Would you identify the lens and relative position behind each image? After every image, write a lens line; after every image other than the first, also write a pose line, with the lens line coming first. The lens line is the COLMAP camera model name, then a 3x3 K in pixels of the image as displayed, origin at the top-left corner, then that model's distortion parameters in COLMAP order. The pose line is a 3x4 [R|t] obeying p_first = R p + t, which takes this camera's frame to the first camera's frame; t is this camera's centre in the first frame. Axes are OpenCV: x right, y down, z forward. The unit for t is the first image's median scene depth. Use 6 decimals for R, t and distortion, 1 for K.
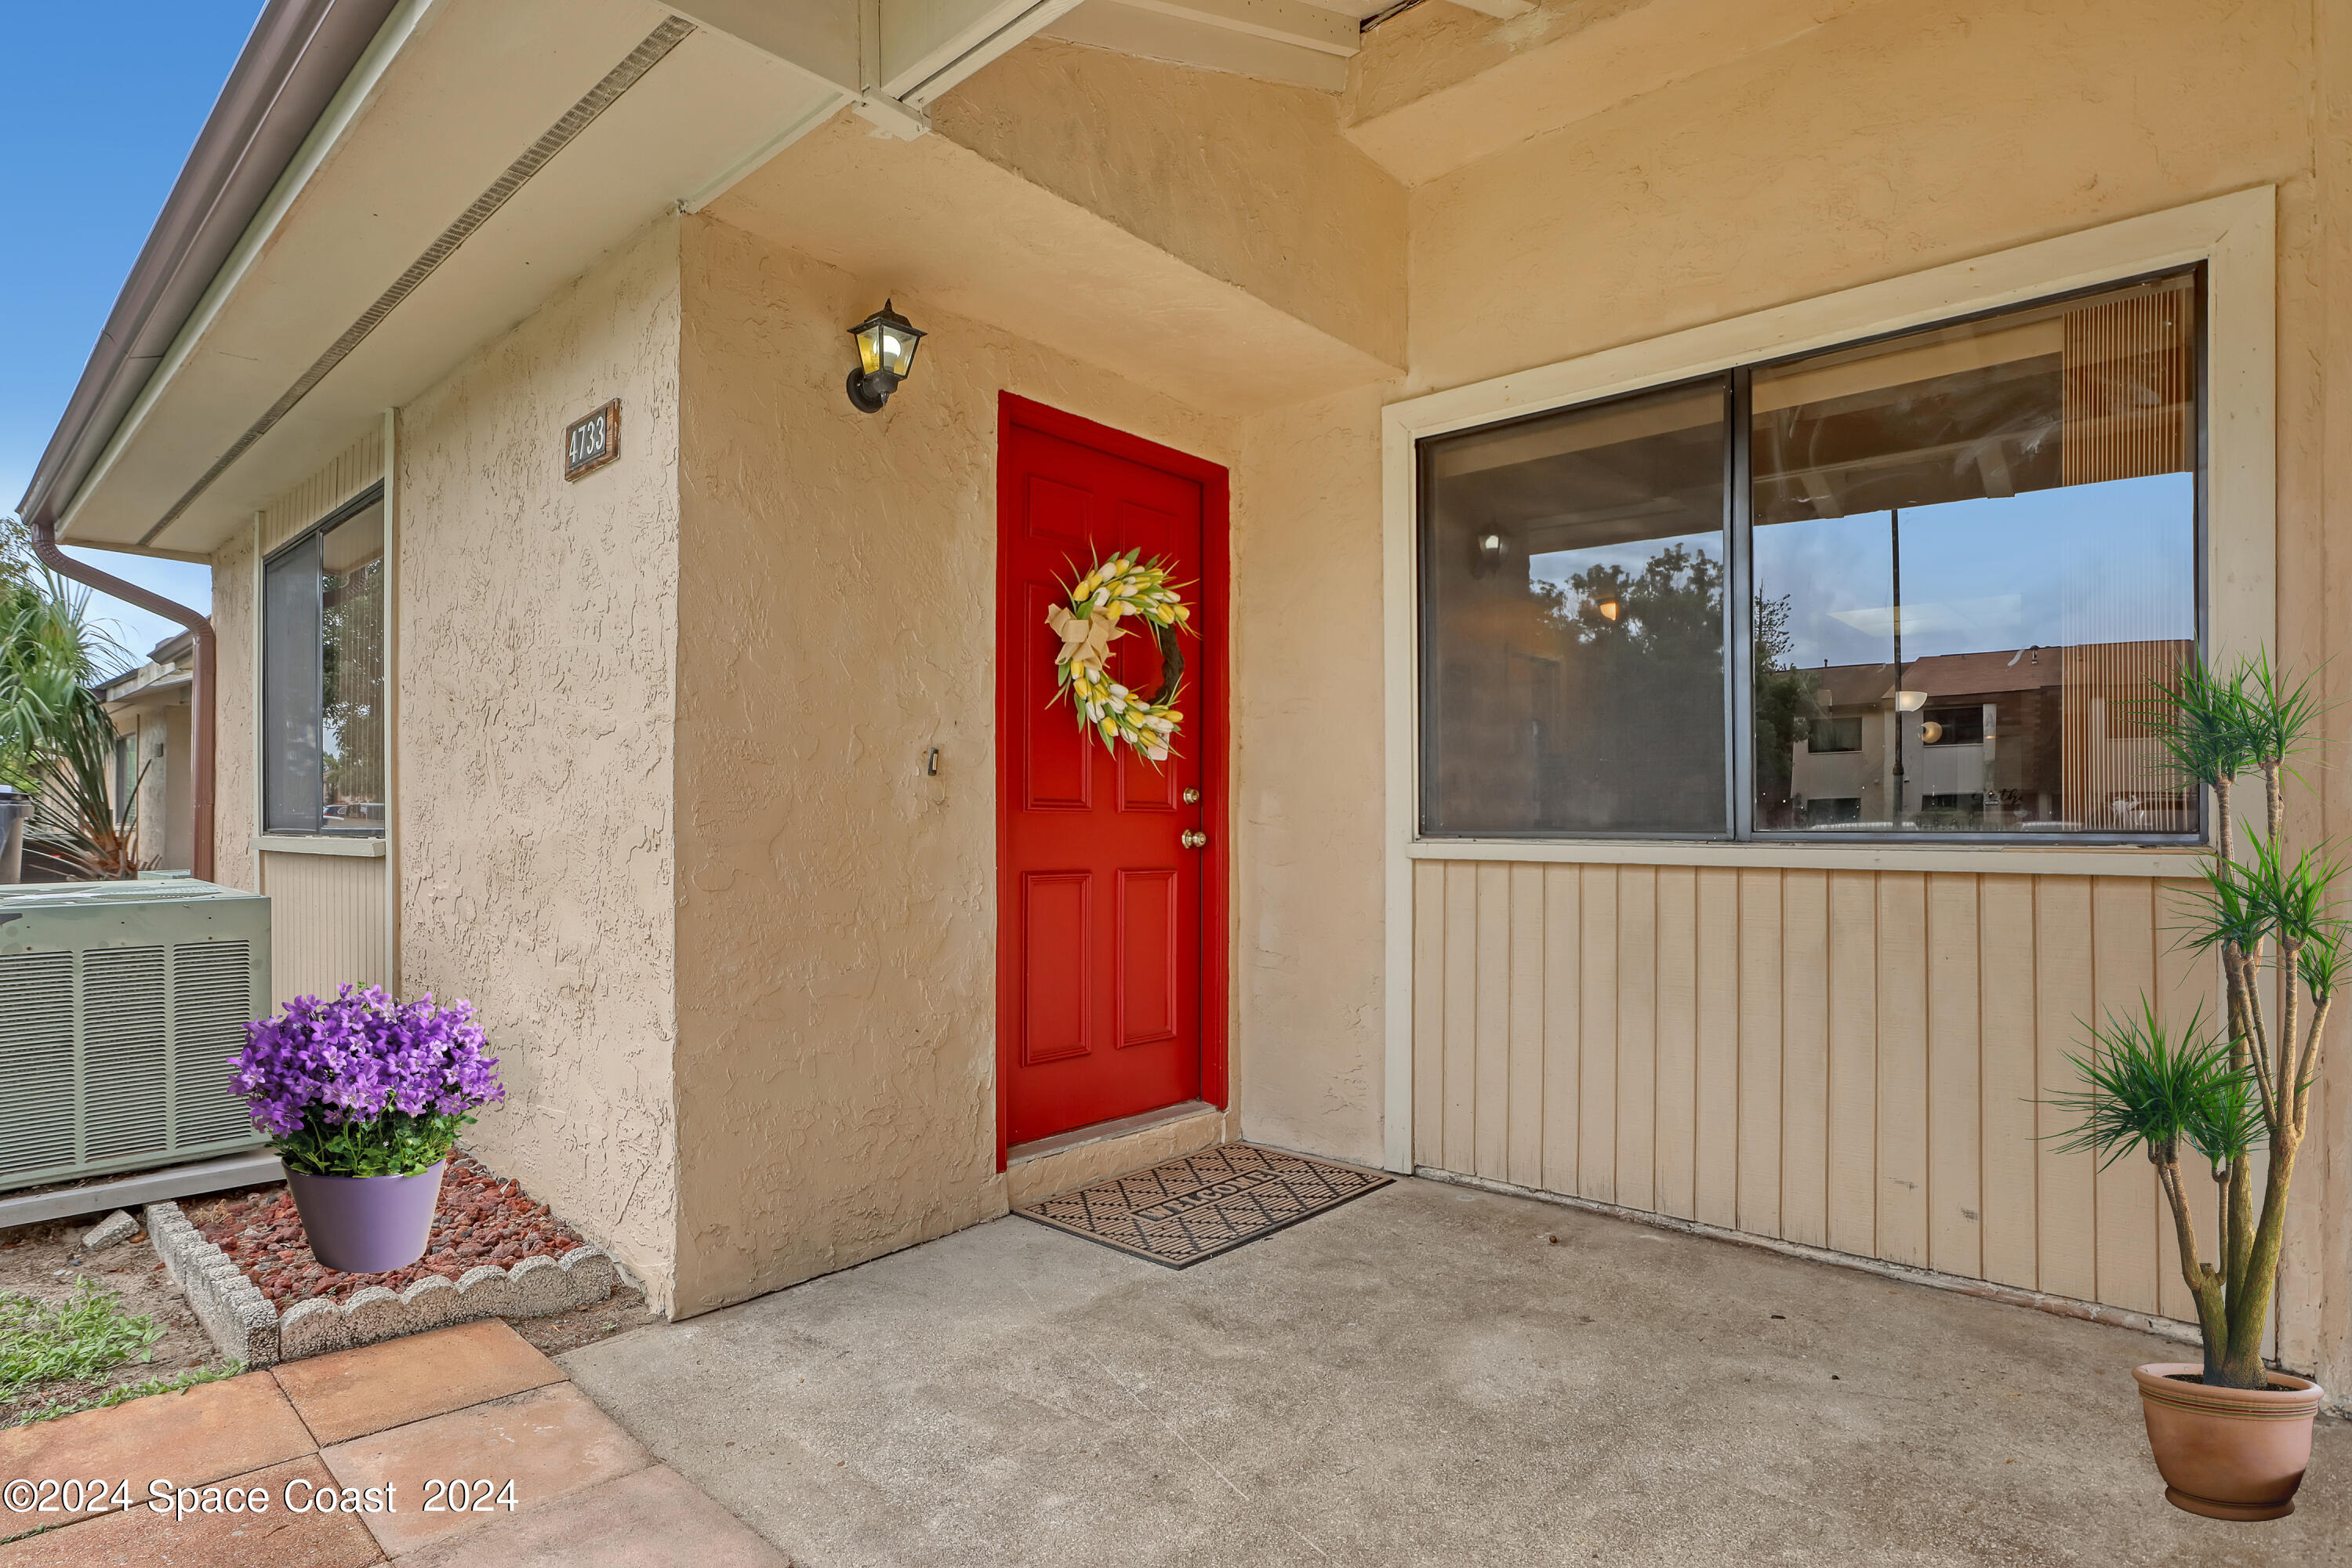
lens RADIAL K [[1216.0, 0, 1157.2], [0, 1216.0, 810.6], [0, 0, 1]] dist [-0.036577, 0.001721]
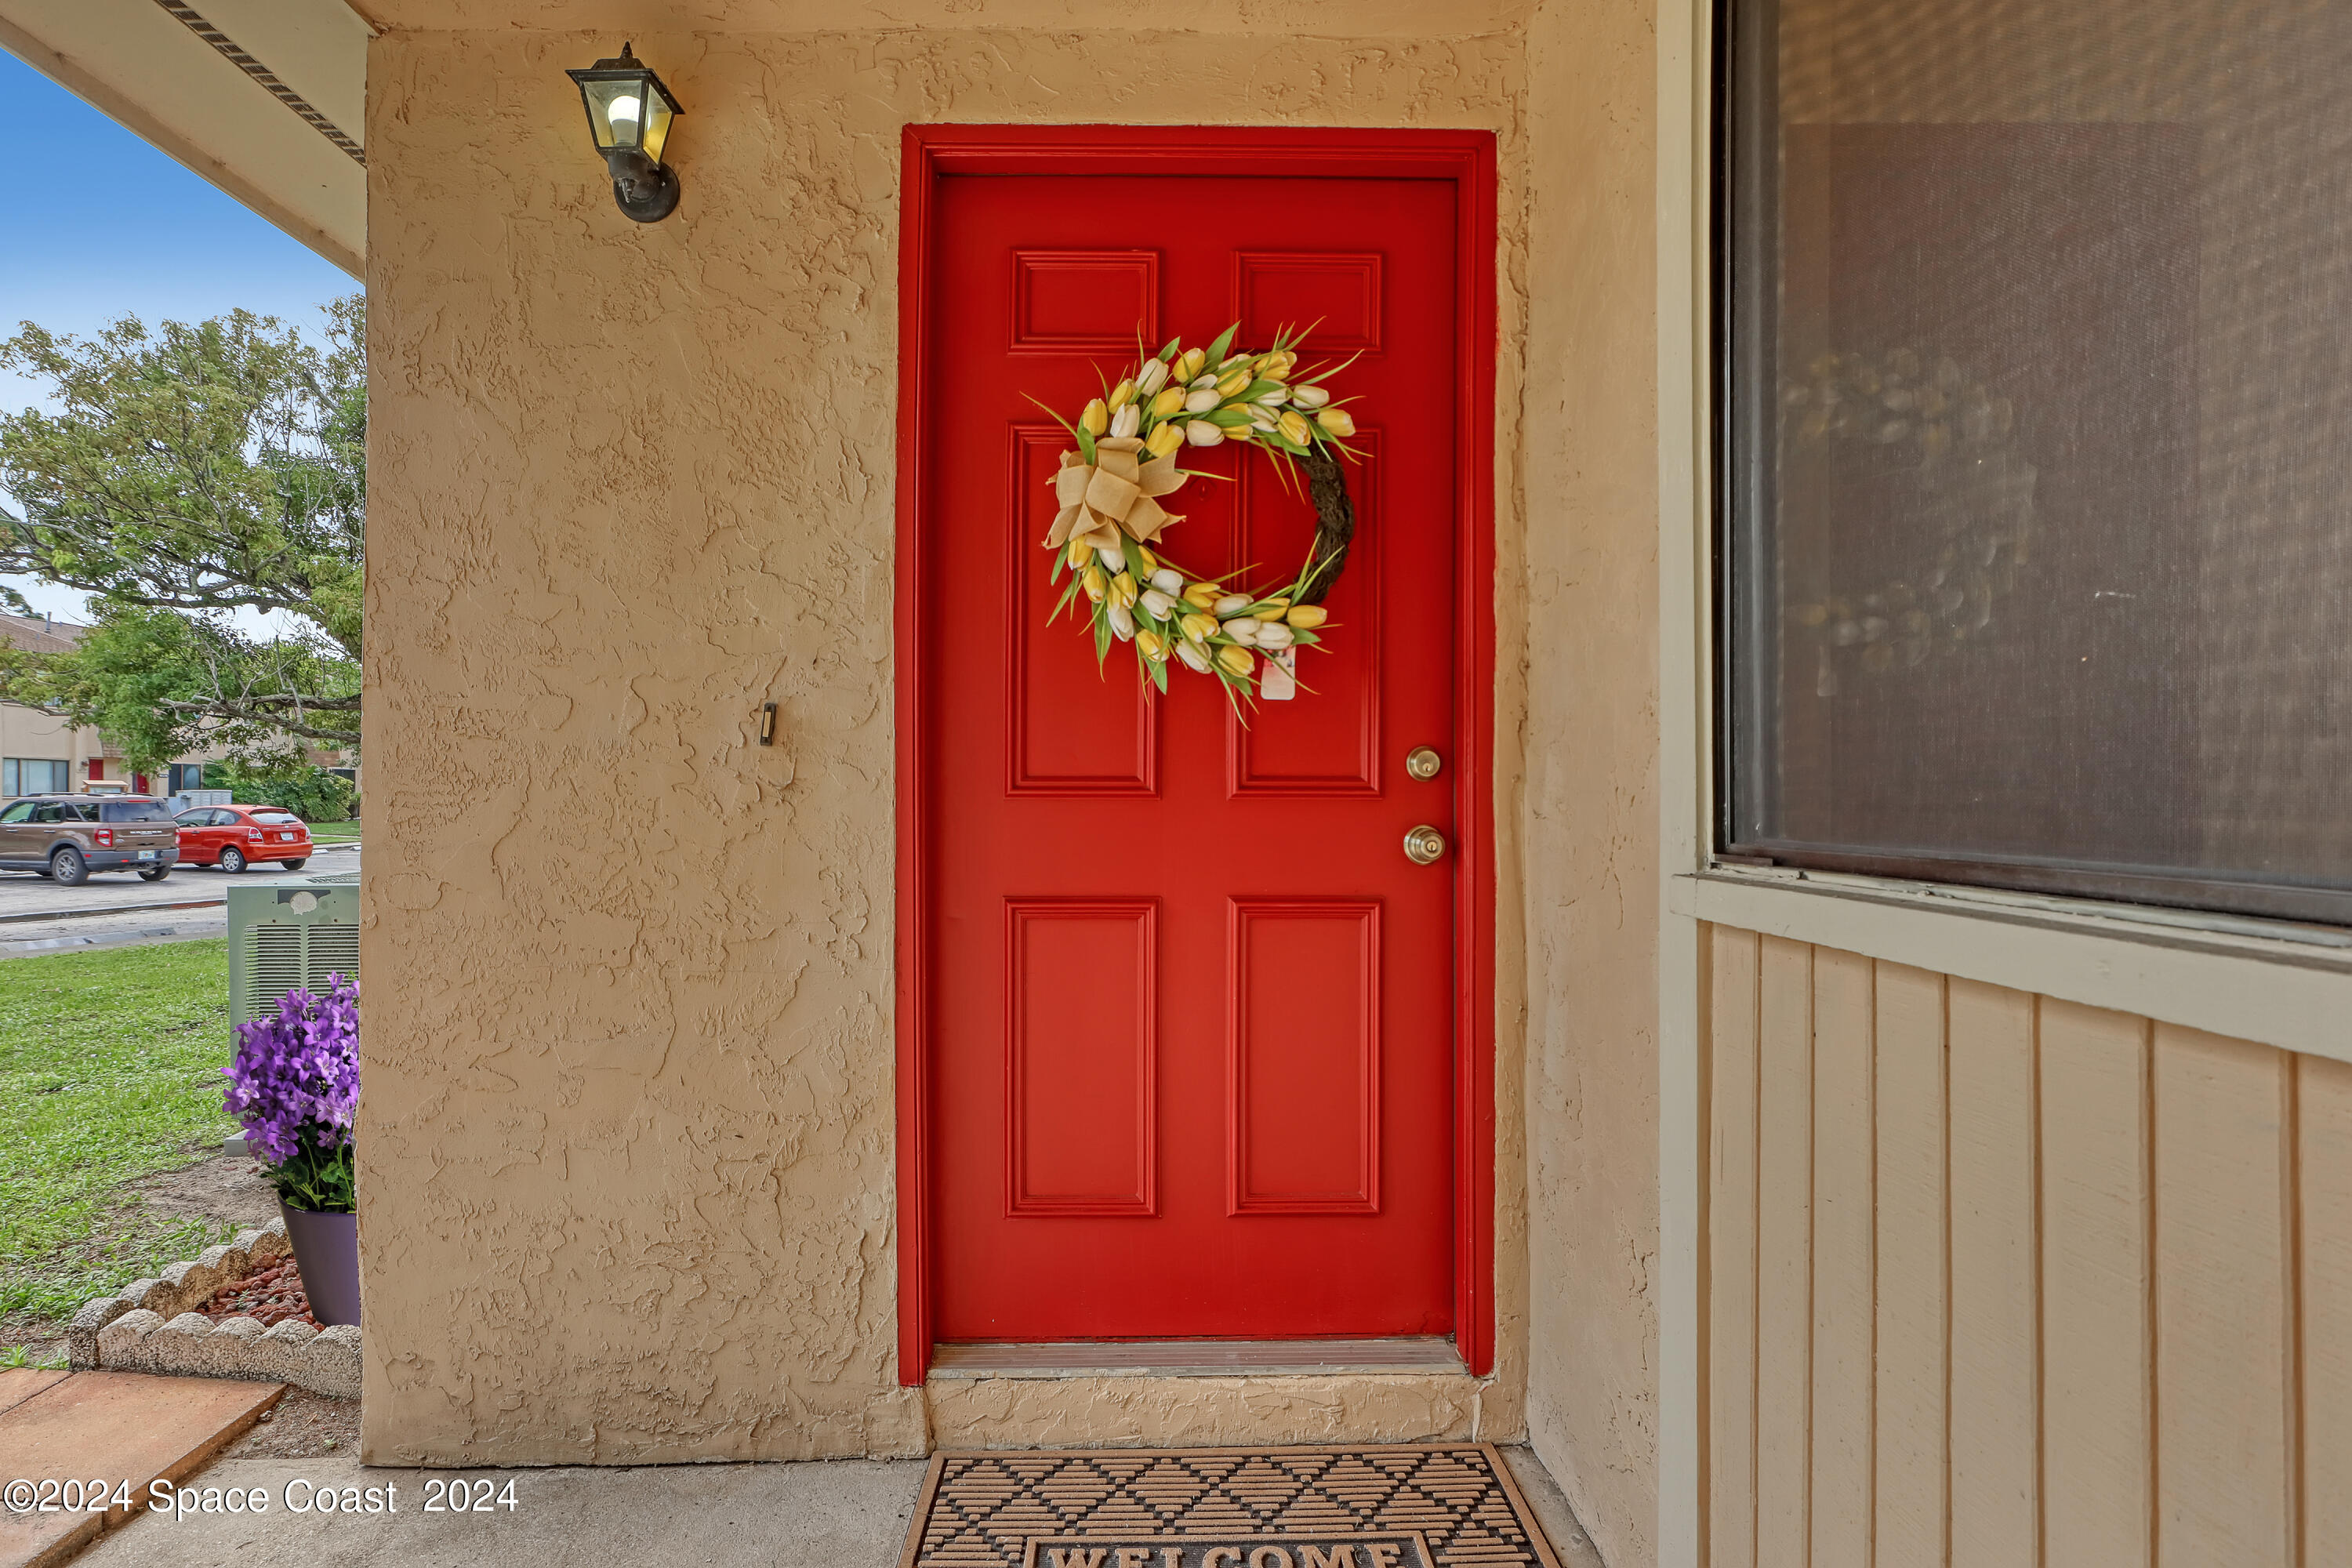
lens RADIAL K [[1165.2, 0, 1179.8], [0, 1165.2, 810.8], [0, 0, 1]] dist [-0.026455, -0.000992]
pose [[0.687807, -0.016289, -0.725711, 0.371356], [0.012955, 0.999864, -0.010164, 0.013705], [0.725778, -0.002410, 0.687925, 0.653507]]
